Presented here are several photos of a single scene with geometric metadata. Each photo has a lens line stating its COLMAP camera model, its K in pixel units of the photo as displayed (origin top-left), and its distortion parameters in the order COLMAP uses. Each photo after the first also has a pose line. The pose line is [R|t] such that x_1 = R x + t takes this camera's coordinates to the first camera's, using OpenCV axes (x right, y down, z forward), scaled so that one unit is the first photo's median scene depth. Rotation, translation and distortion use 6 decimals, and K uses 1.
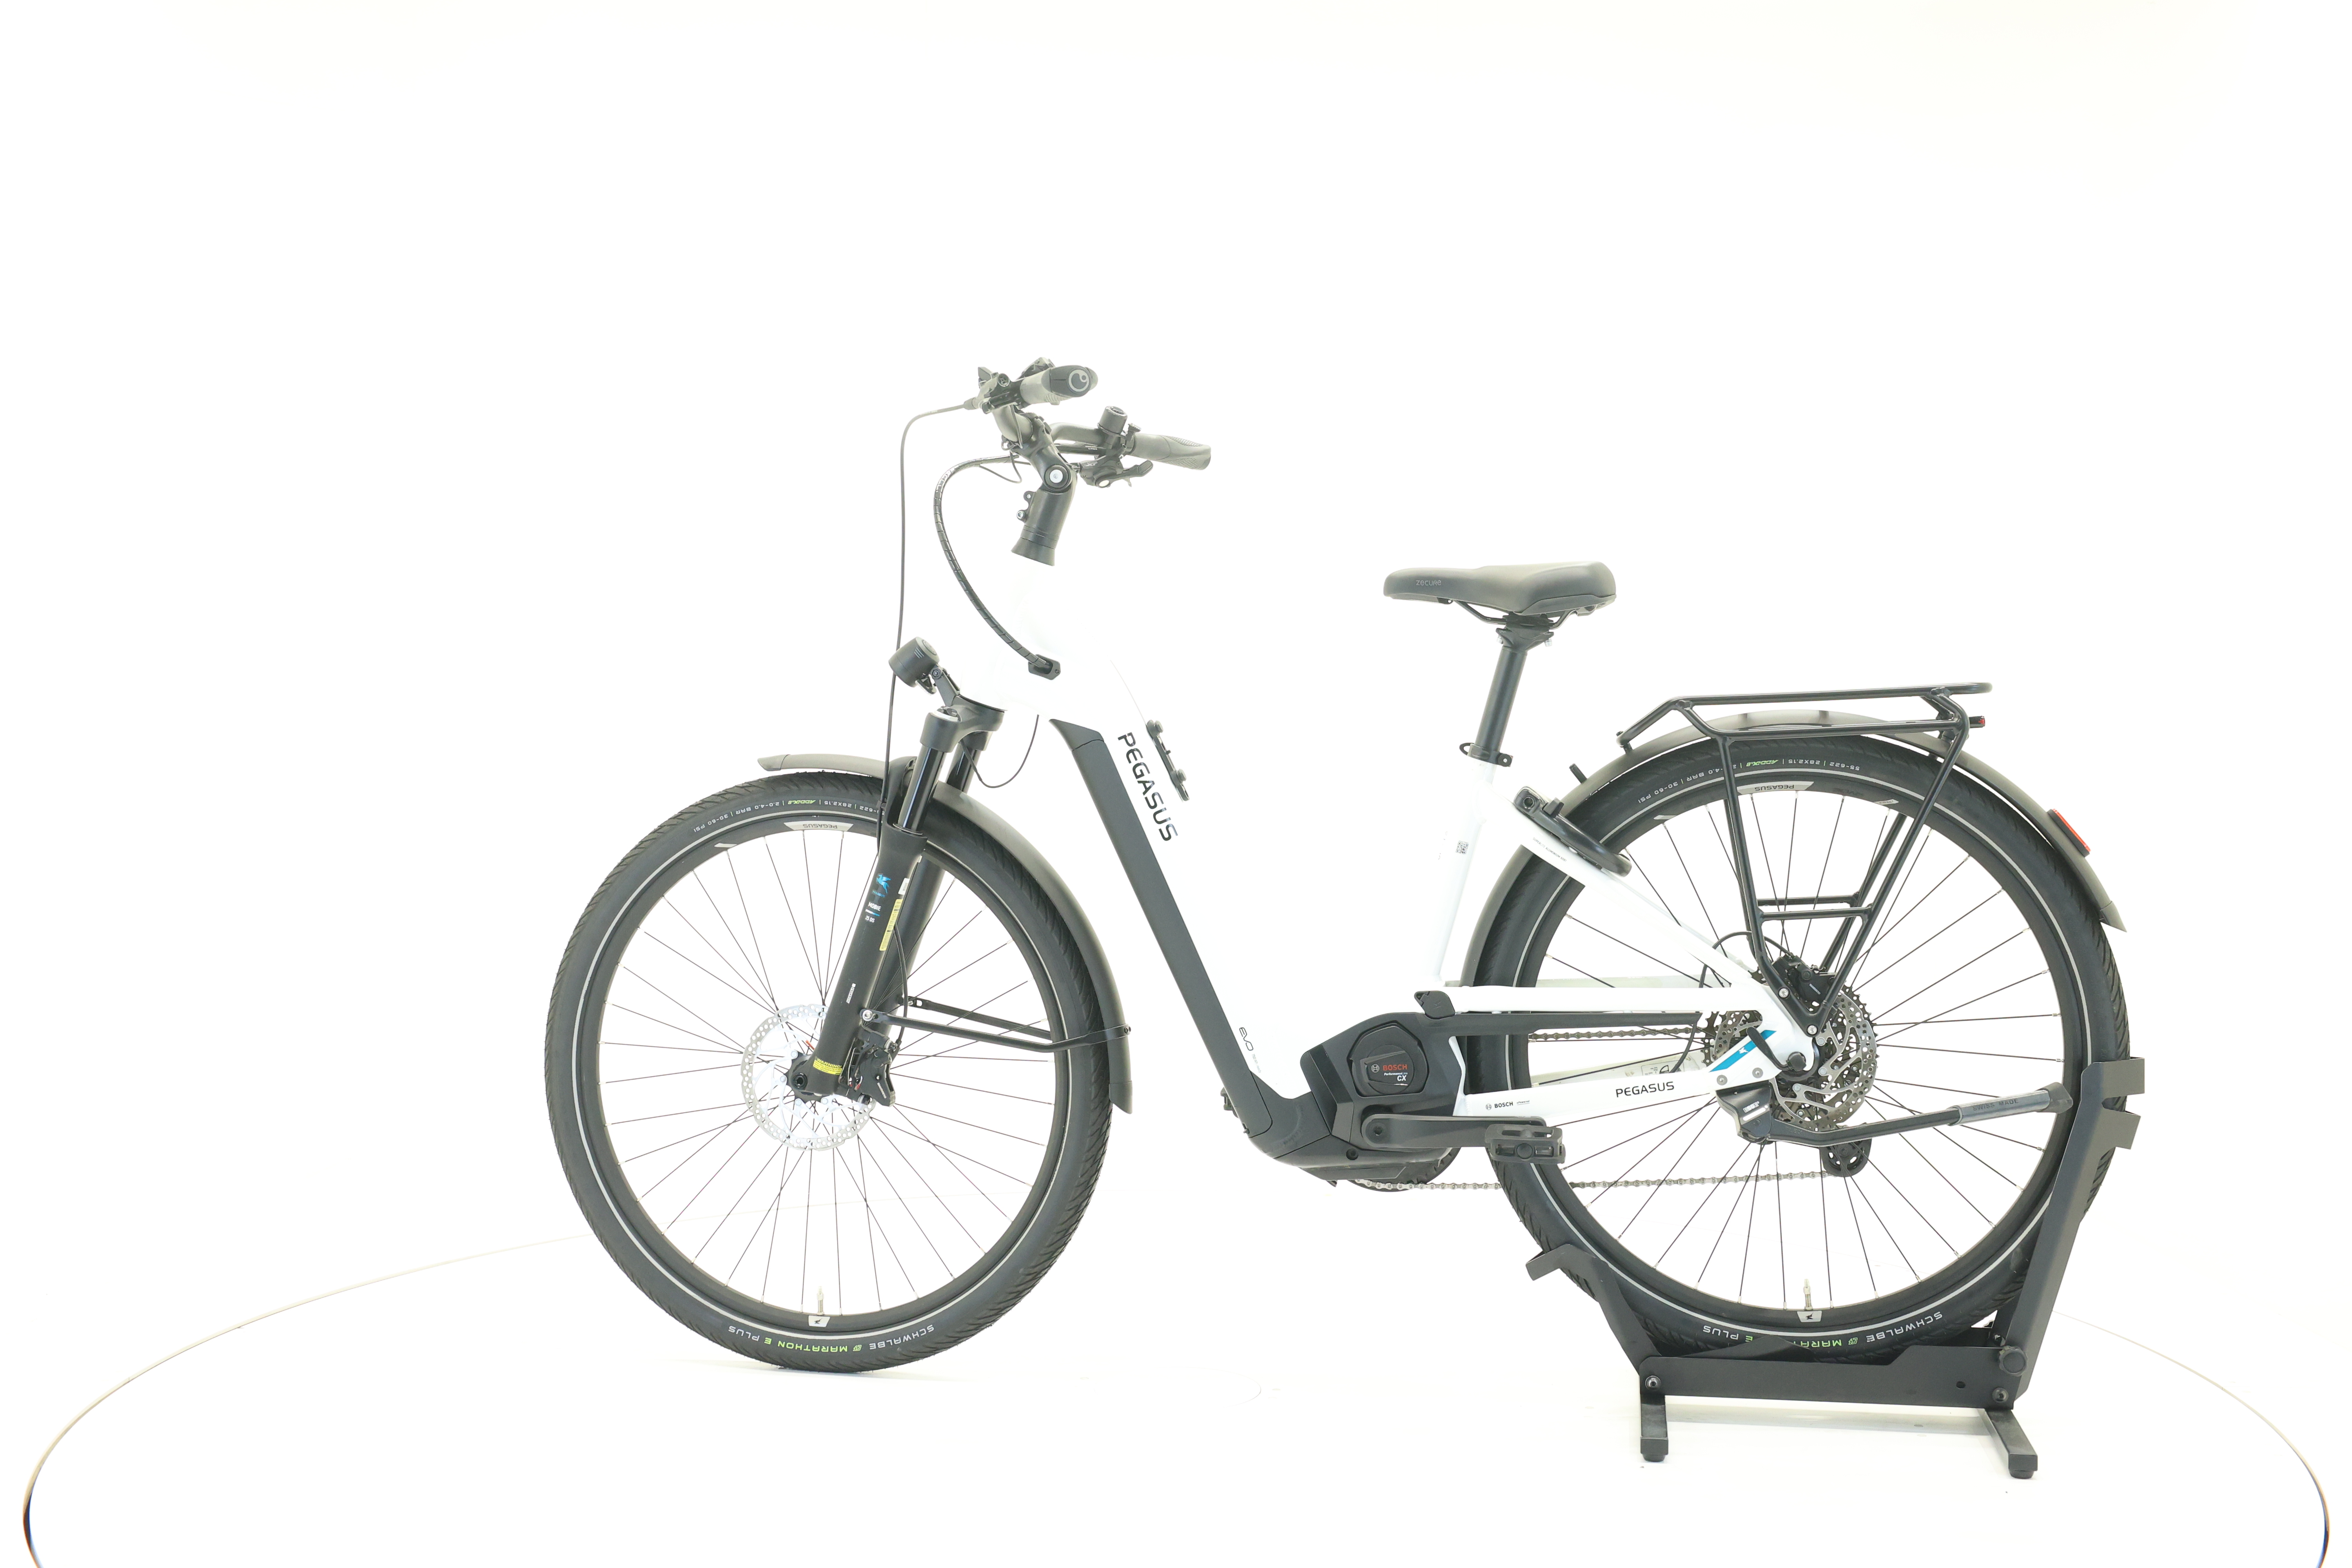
lens RADIAL K [[2483.5, 0, 1174.8], [0, 2483.5, 735.4], [0, 0, 1]] dist [-0.007328, 0.014287]
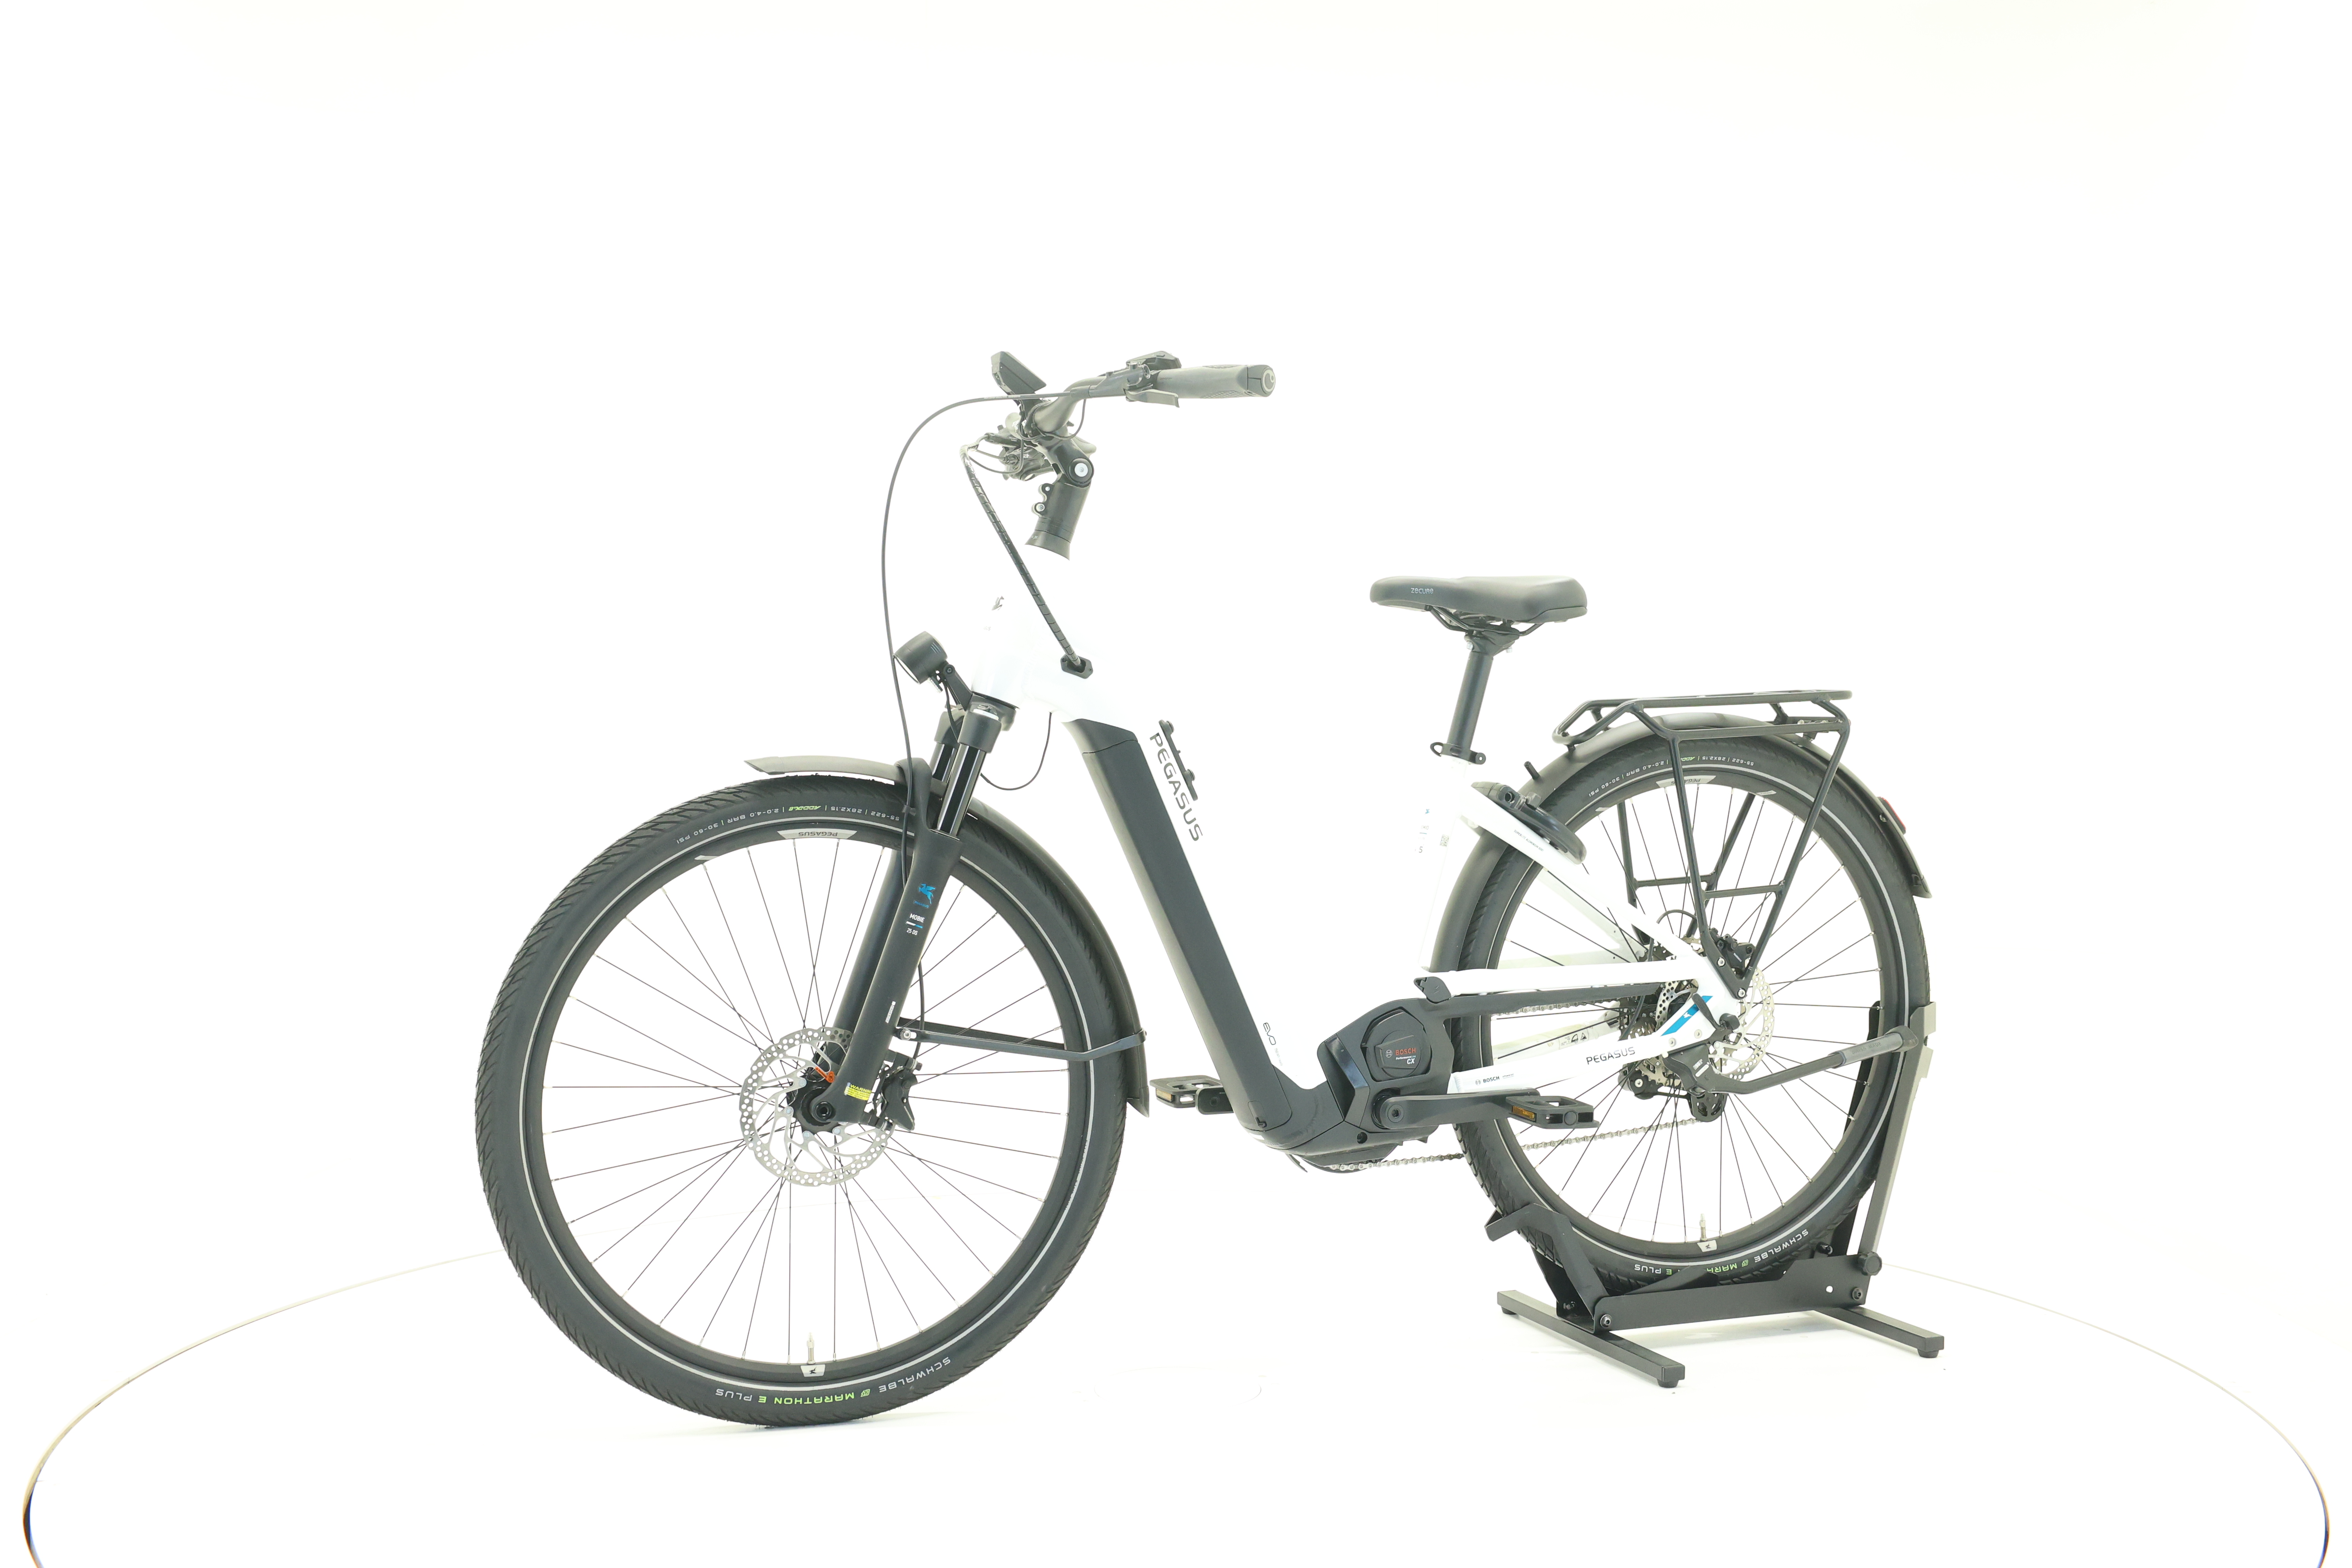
lens RADIAL K [[2483.5, 0, 1174.8], [0, 2483.5, 735.4], [0, 0, 1]] dist [-0.007328, 0.014287]
pose [[0.857809, -0.001177, 0.513967, -0.528295], [-0.000484, 0.999995, 0.003097, -0.003114], [-0.513968, -0.002906, 0.857805, 0.147943]]
